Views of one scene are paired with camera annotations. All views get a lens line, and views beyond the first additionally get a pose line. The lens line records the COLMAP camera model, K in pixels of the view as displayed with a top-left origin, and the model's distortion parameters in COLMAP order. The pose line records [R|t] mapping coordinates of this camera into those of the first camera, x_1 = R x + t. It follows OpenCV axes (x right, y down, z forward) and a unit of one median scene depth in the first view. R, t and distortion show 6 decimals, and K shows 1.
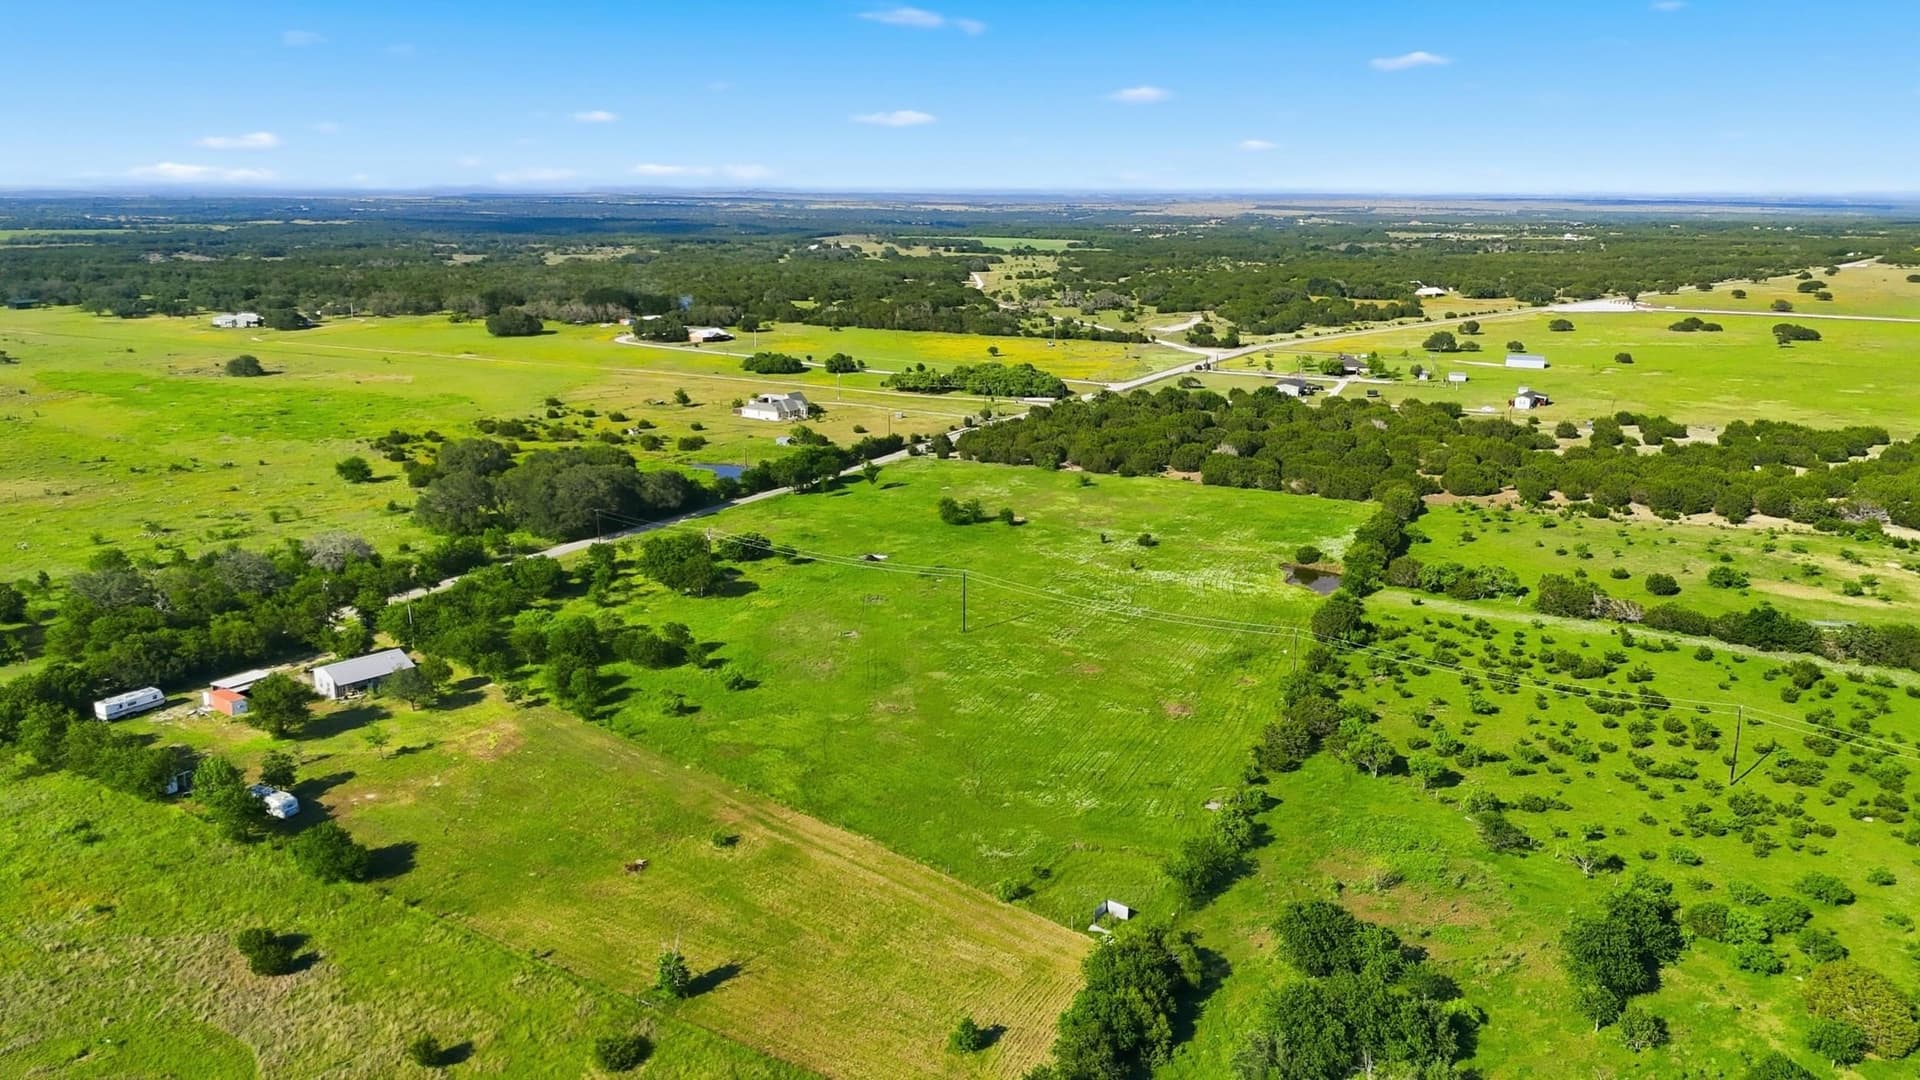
lens RADIAL K [[1421.2, 0, 960.0], [0, 1421.2, 540.0], [0, 0, 1]] dist [0.057444, -0.002678]
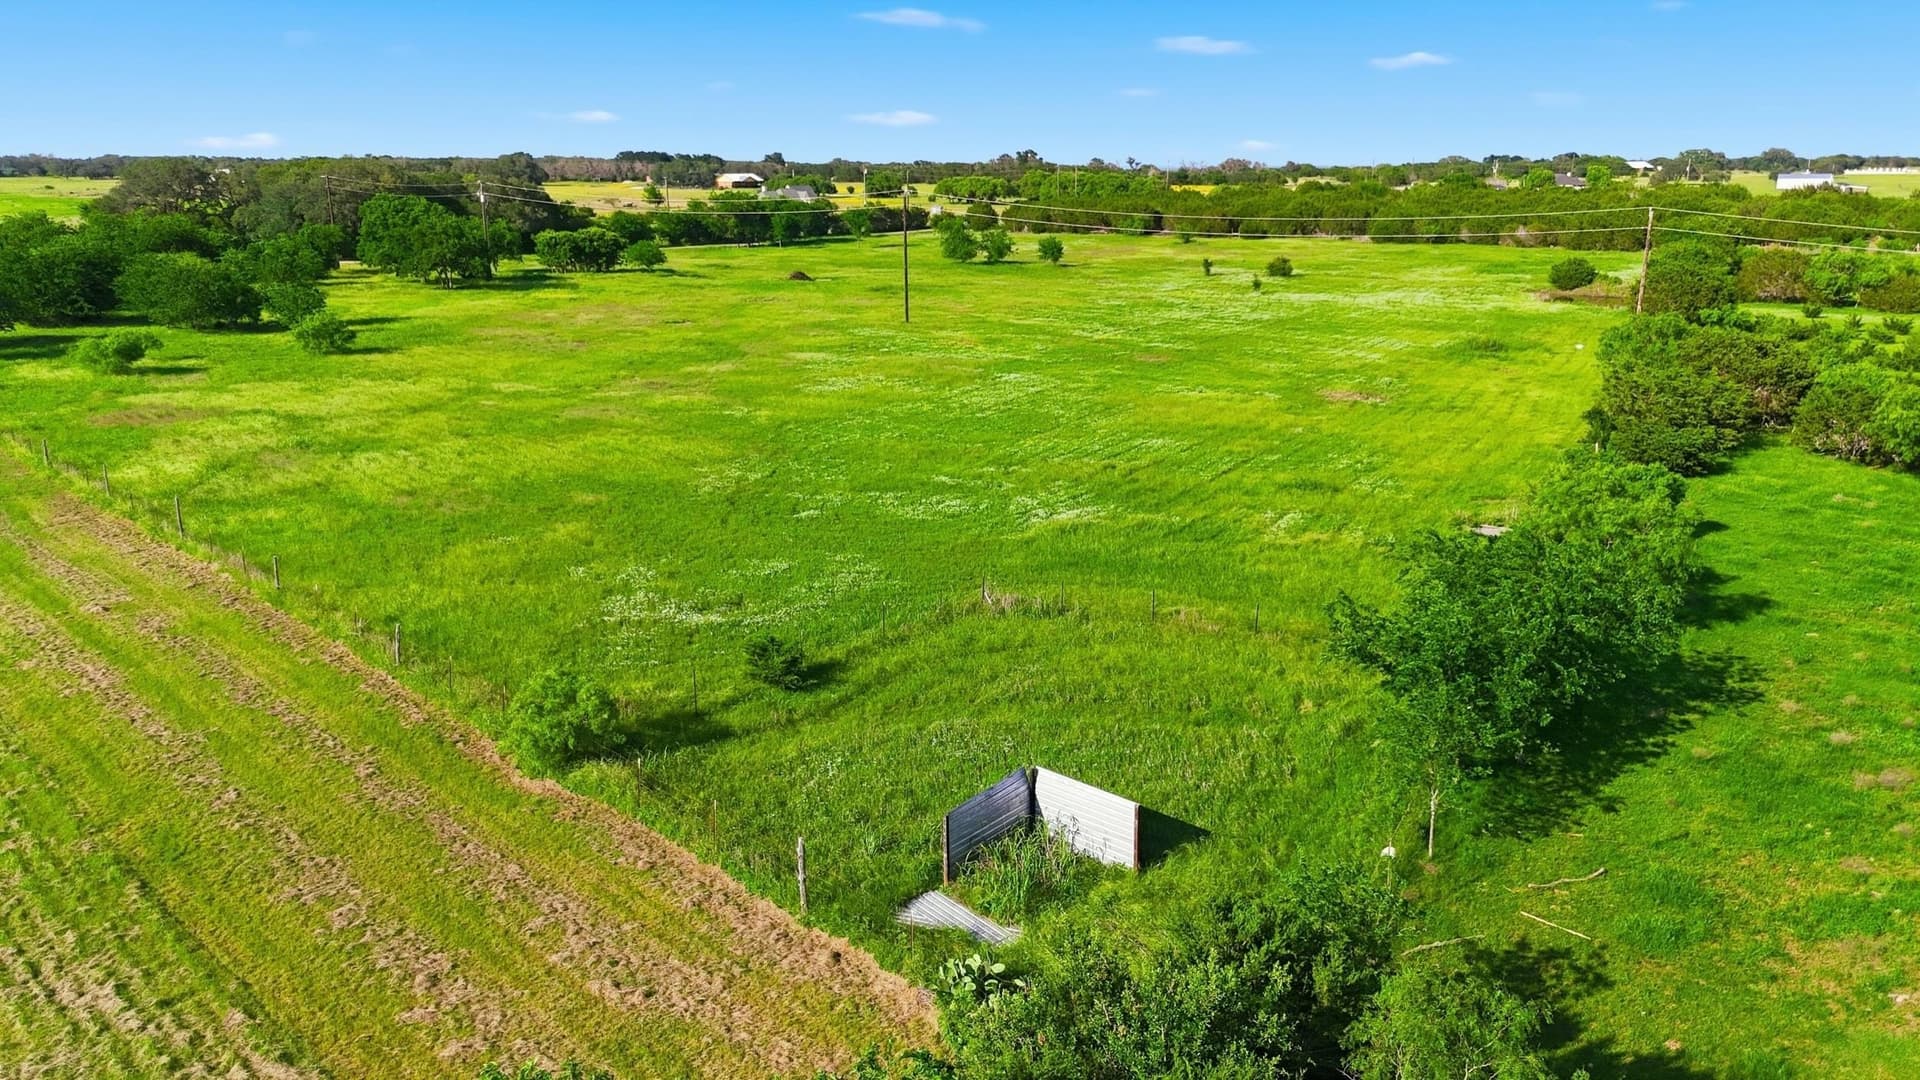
lens RADIAL K [[1421.2, 0, 960.0], [0, 1421.2, 540.0], [0, 0, 1]] dist [0.057444, -0.002678]
pose [[0.995690, 0.008199, -0.092386, 0.083819], [-0.007210, 0.999913, 0.011034, 0.166857], [0.092469, -0.010320, 0.995662, 0.614823]]
